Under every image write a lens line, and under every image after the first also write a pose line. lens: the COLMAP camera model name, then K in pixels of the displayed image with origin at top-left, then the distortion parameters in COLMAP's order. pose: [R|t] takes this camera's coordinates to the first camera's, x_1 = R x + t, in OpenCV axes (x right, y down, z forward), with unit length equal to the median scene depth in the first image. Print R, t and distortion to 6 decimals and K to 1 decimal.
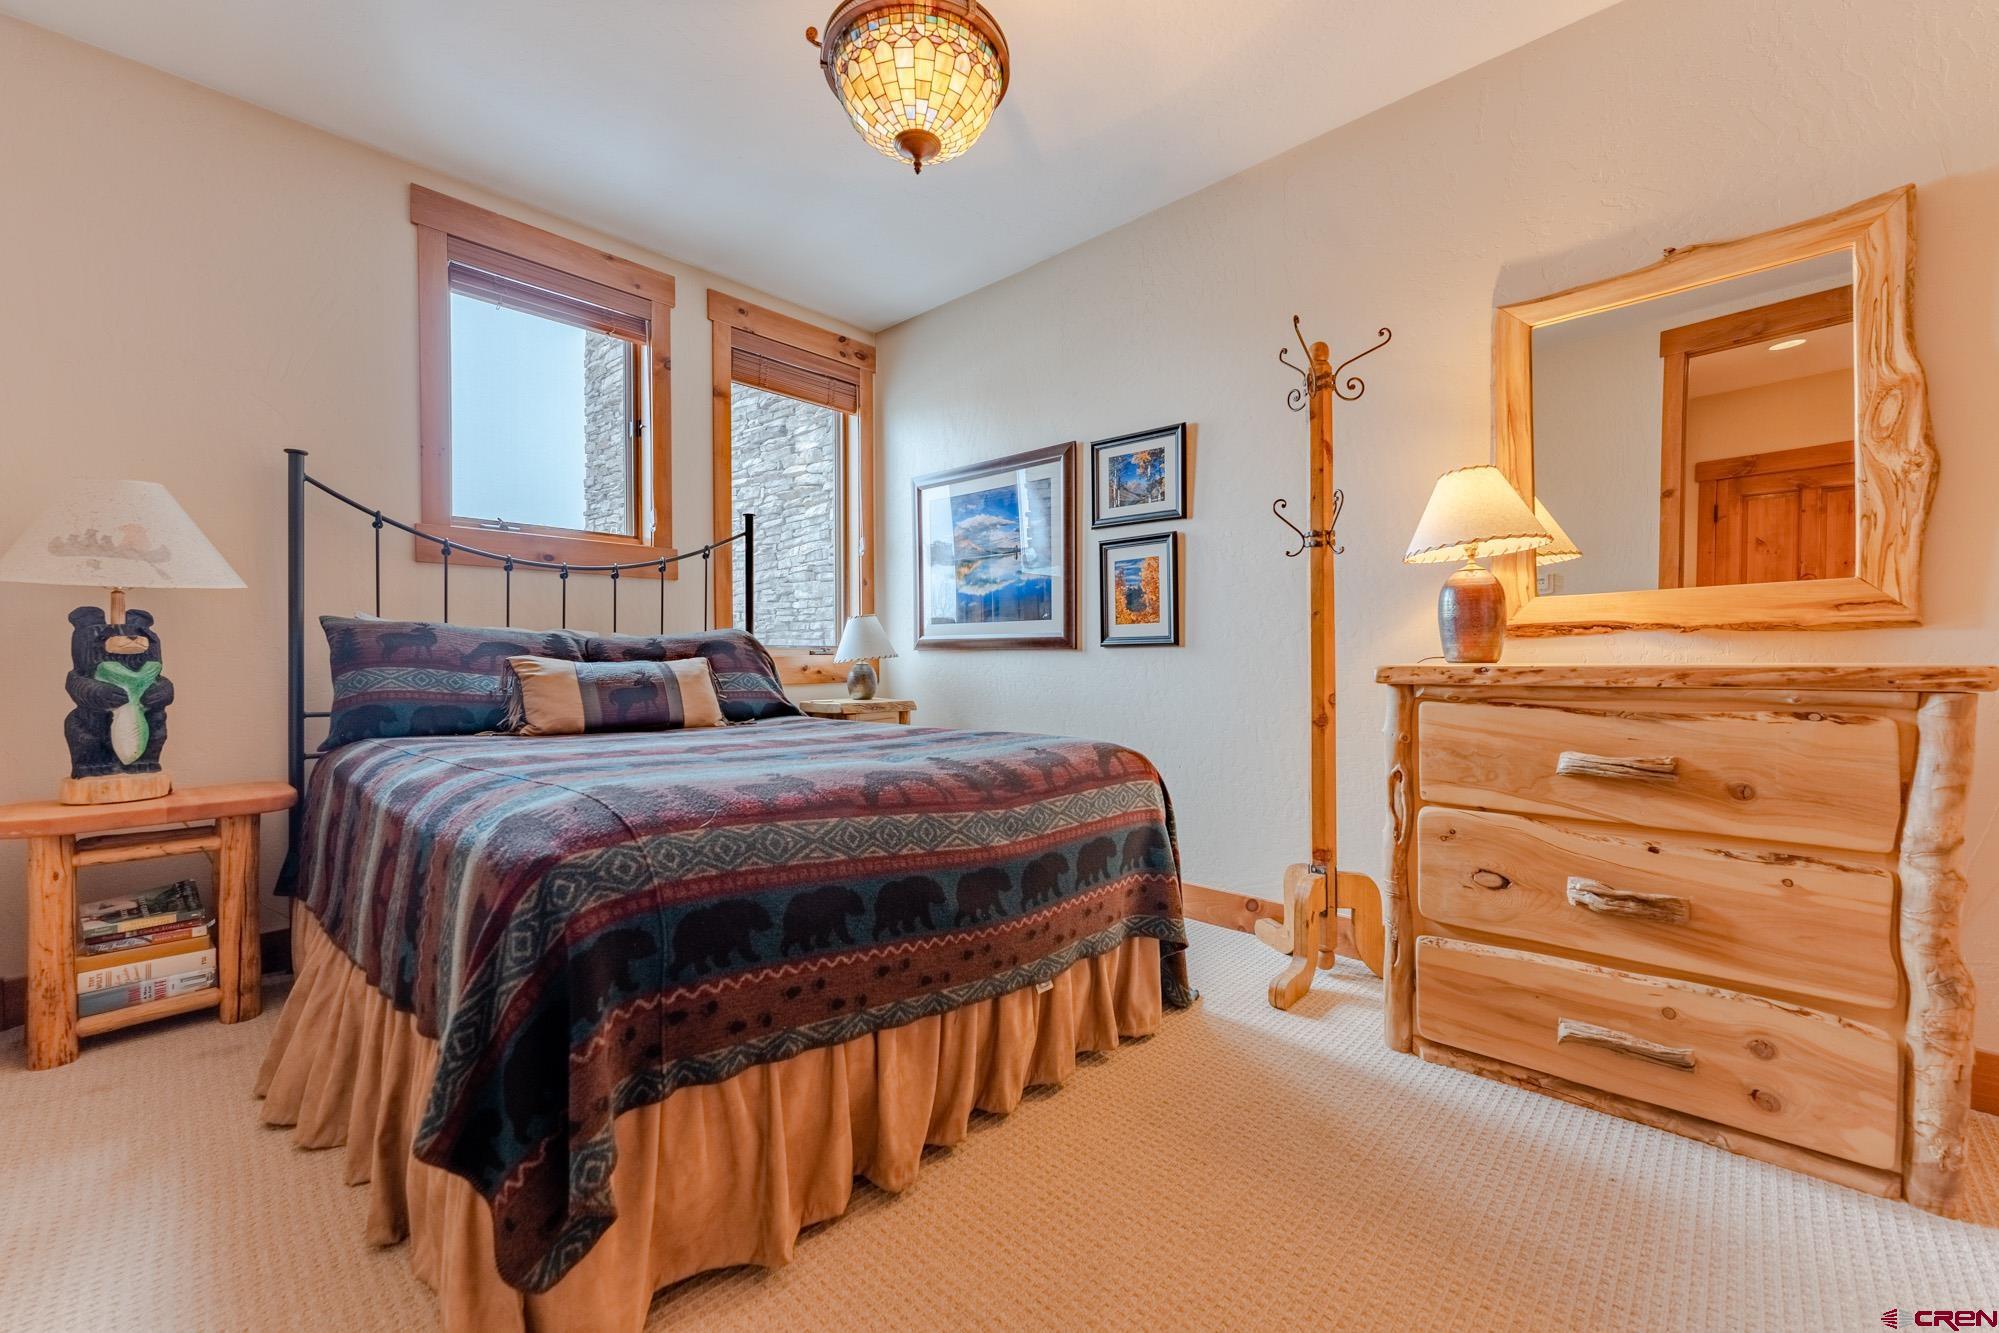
lens RADIAL K [[797.8, 0, 994.1], [0, 797.8, 666.6], [0, 0, 1]] dist [0.001557, -0.000241]
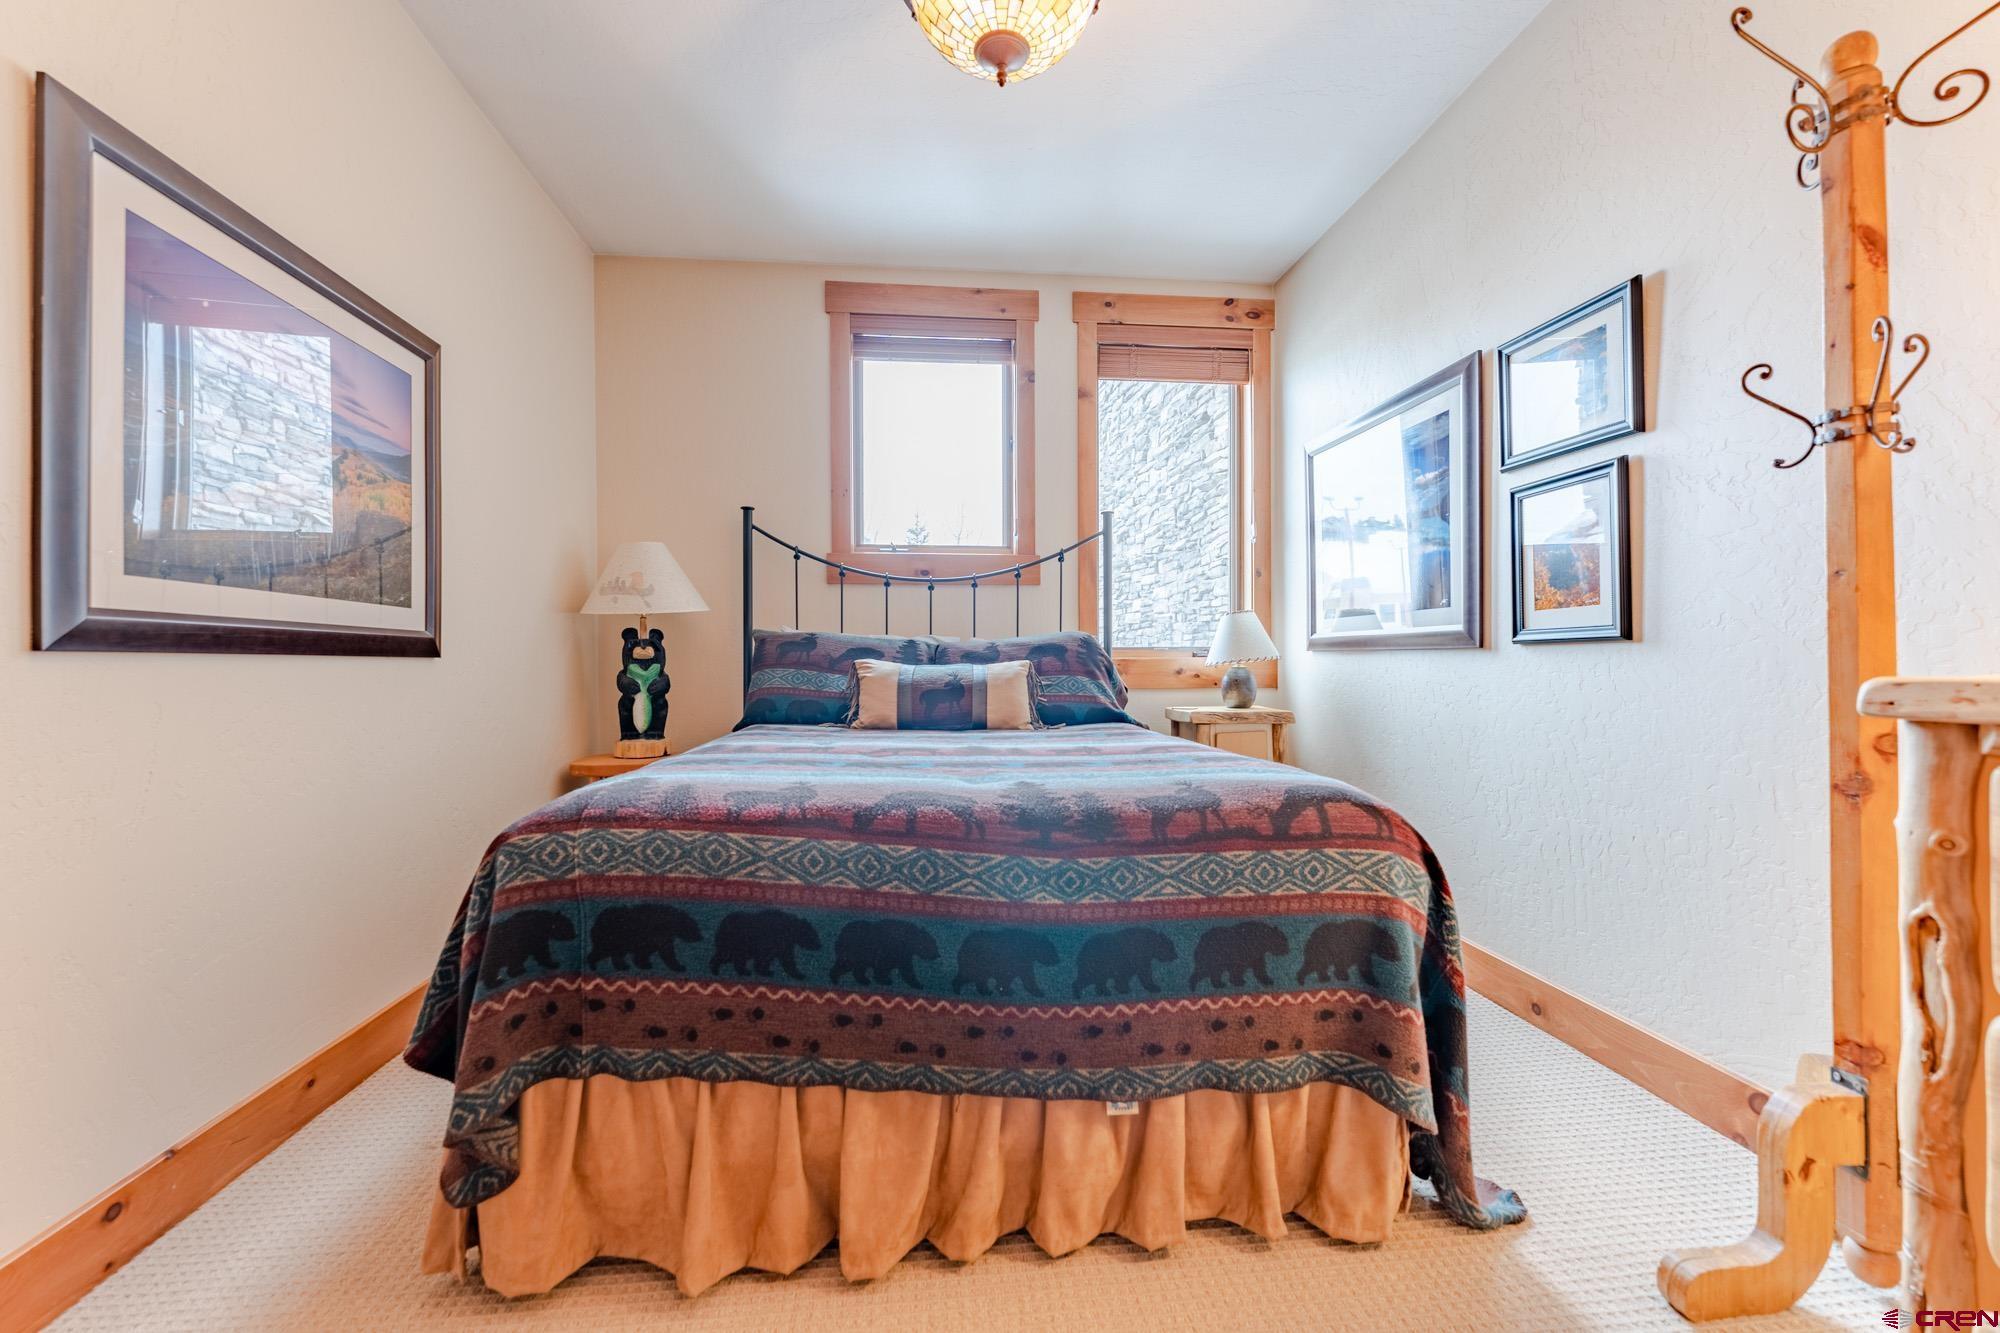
lens RADIAL K [[798.2, 0, 994.6], [0, 798.2, 666.6], [0, 0, 1]] dist [0.001557, -0.000241]
pose [[0.755491, 0.004407, -0.655145, 0.386777], [-0.005555, 0.999985, 0.000321, -0.005331], [0.655136, 0.003397, 0.755503, 0.308877]]
